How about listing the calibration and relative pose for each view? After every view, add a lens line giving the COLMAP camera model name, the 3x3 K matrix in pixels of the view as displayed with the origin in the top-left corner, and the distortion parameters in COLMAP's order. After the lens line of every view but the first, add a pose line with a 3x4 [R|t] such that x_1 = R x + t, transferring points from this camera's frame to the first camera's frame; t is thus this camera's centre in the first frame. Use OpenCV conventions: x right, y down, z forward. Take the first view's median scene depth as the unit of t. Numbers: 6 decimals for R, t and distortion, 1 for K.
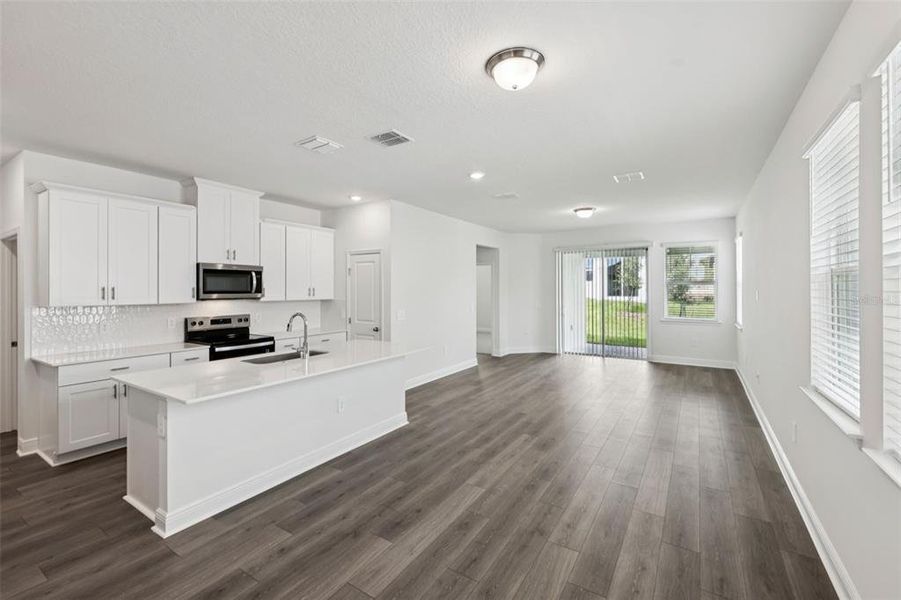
lens RADIAL K [[387.7, 0, 443.8], [0, 387.7, 287.8], [0, 0, 1]] dist [0.008226, -0.003501]
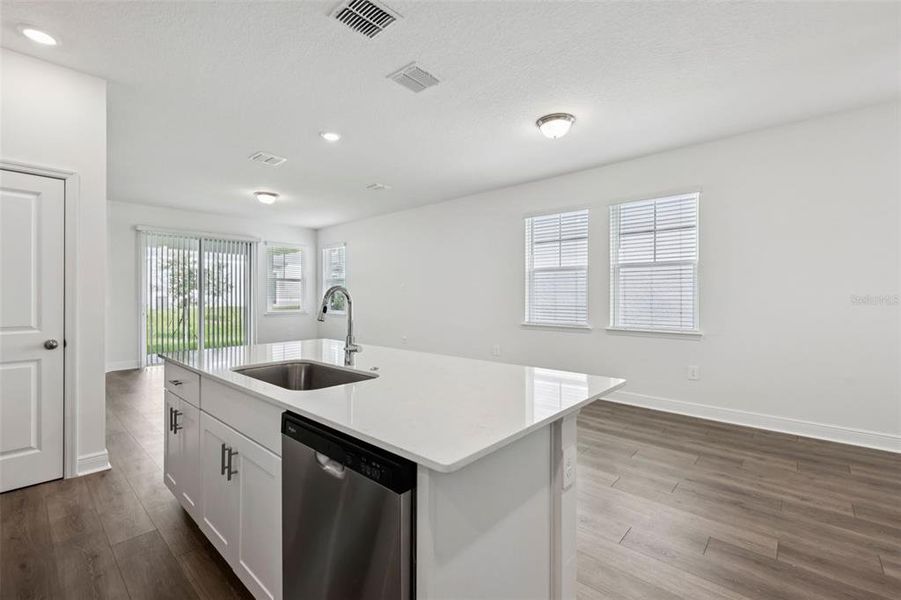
lens RADIAL K [[385.5, 0, 453.3], [0, 385.5, 295.5], [0, 0, 1]] dist [0.000219, -0.000137]
pose [[0.148196, 0.004651, 0.988947, -0.675955], [-0.004957, 0.999980, -0.003960, 0.059926], [-0.988946, -0.004315, 0.148216, 0.572439]]
